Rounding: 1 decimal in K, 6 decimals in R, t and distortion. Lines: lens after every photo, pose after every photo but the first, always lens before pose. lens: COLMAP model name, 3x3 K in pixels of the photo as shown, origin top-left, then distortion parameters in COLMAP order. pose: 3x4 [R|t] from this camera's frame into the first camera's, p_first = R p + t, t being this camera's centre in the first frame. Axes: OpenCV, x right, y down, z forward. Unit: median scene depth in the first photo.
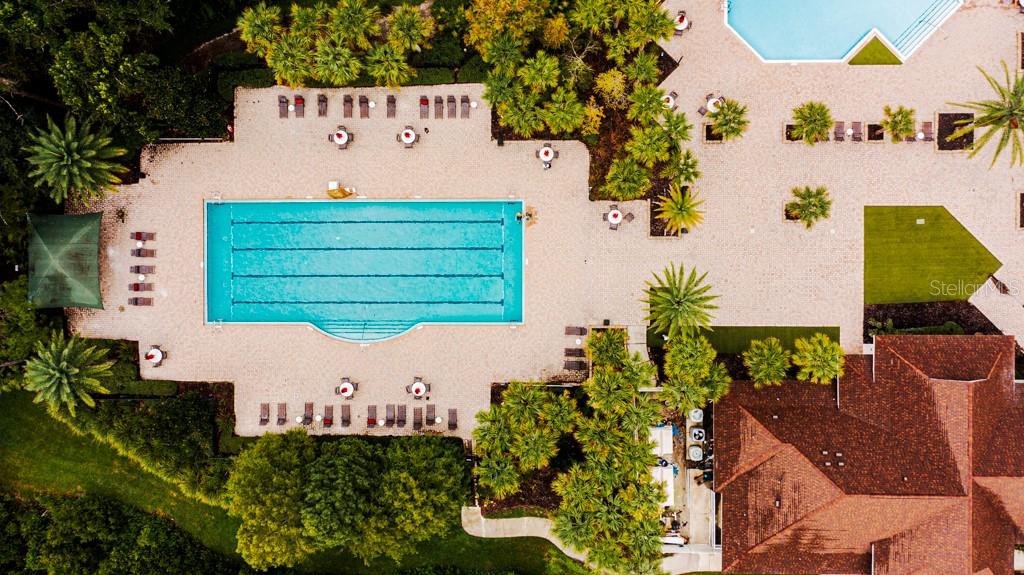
lens RADIAL K [[805.6, 0, 510.3], [0, 805.6, 286.5], [0, 0, 1]] dist [-0.003018, 0.008035]
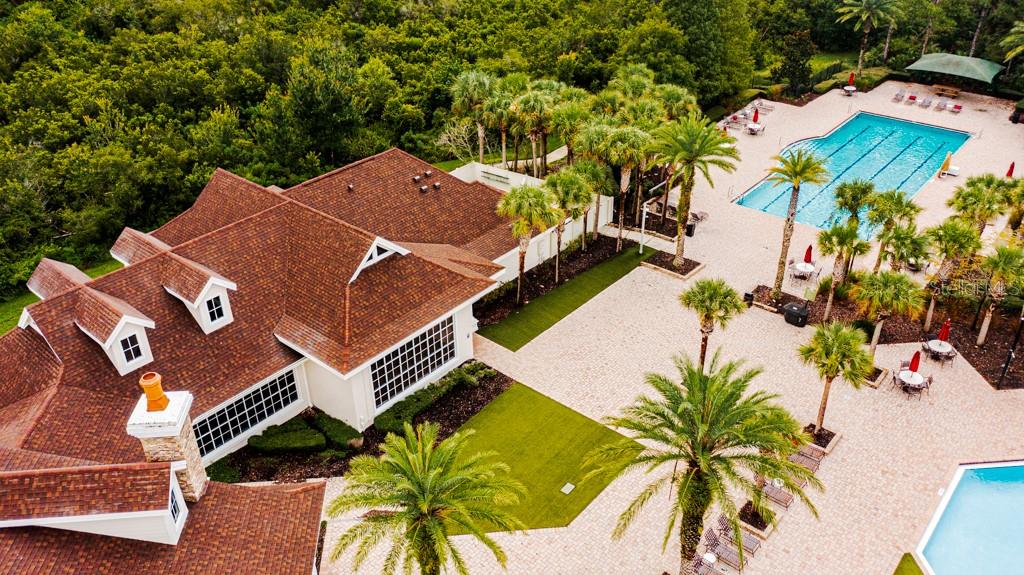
lens RADIAL K [[805.6, 0, 510.3], [0, 805.6, 286.5], [0, 0, 1]] dist [-0.003018, 0.008035]
pose [[-0.646508, 0.432657, -0.628359, 0.798027], [-0.762168, -0.330032, 0.556937, -0.303380], [0.033584, 0.838979, 0.543126, 0.566555]]
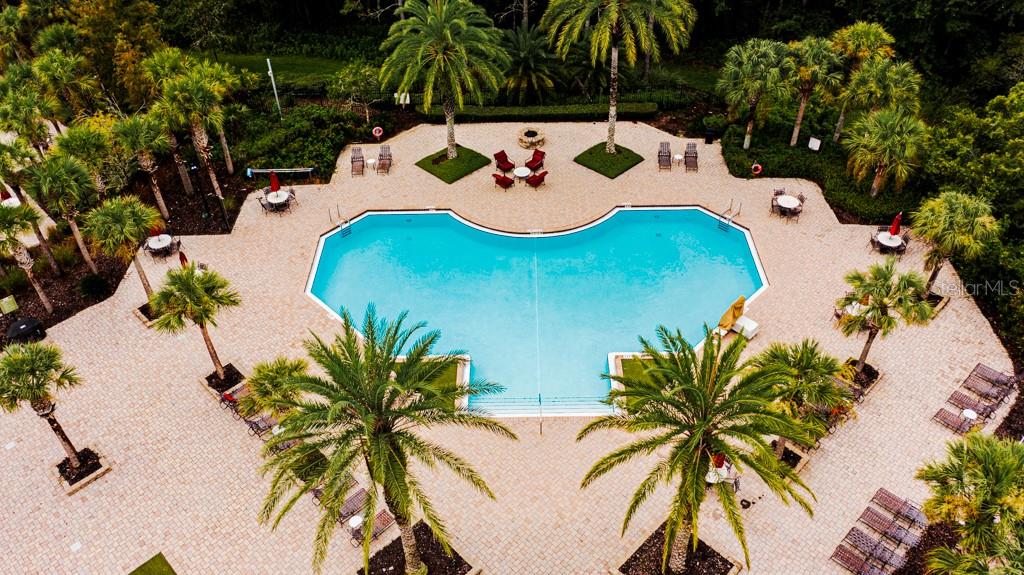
lens RADIAL K [[805.6, 0, 510.3], [0, 805.6, 286.5], [0, 0, 1]] dist [-0.003018, 0.008035]
pose [[0.707098, 0.483983, -0.515532, 0.714304], [-0.707052, 0.474139, -0.524662, -0.070922], [-0.009493, 0.735495, 0.677464, 0.573628]]
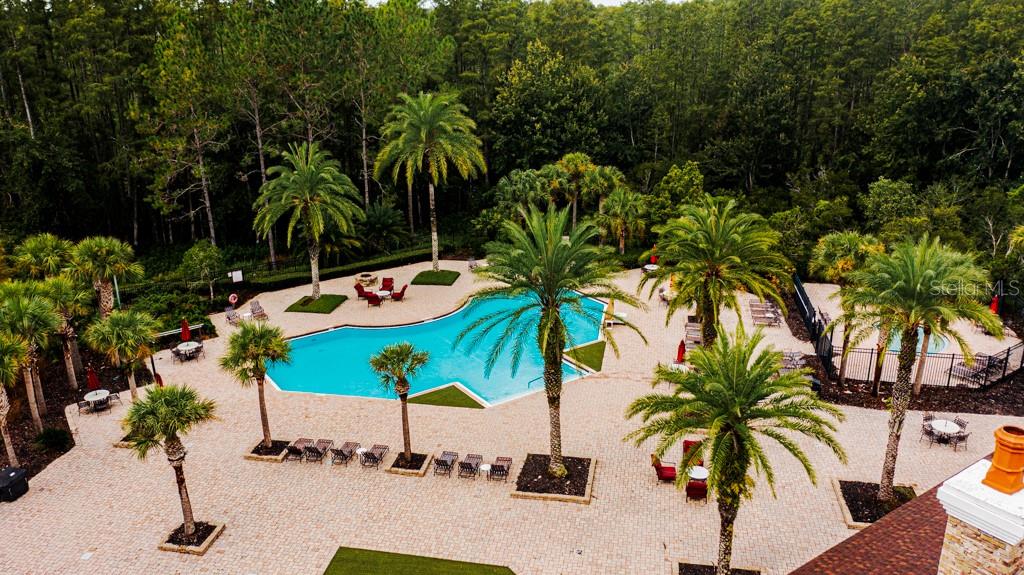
lens RADIAL K [[805.6, 0, 510.3], [0, 805.6, 286.5], [0, 0, 1]] dist [-0.003018, 0.008035]
pose [[0.983084, 0.084590, -0.162453, 0.579333], [-0.181020, 0.313643, -0.932126, 0.253574], [-0.027897, 0.945766, 0.323650, 0.692115]]
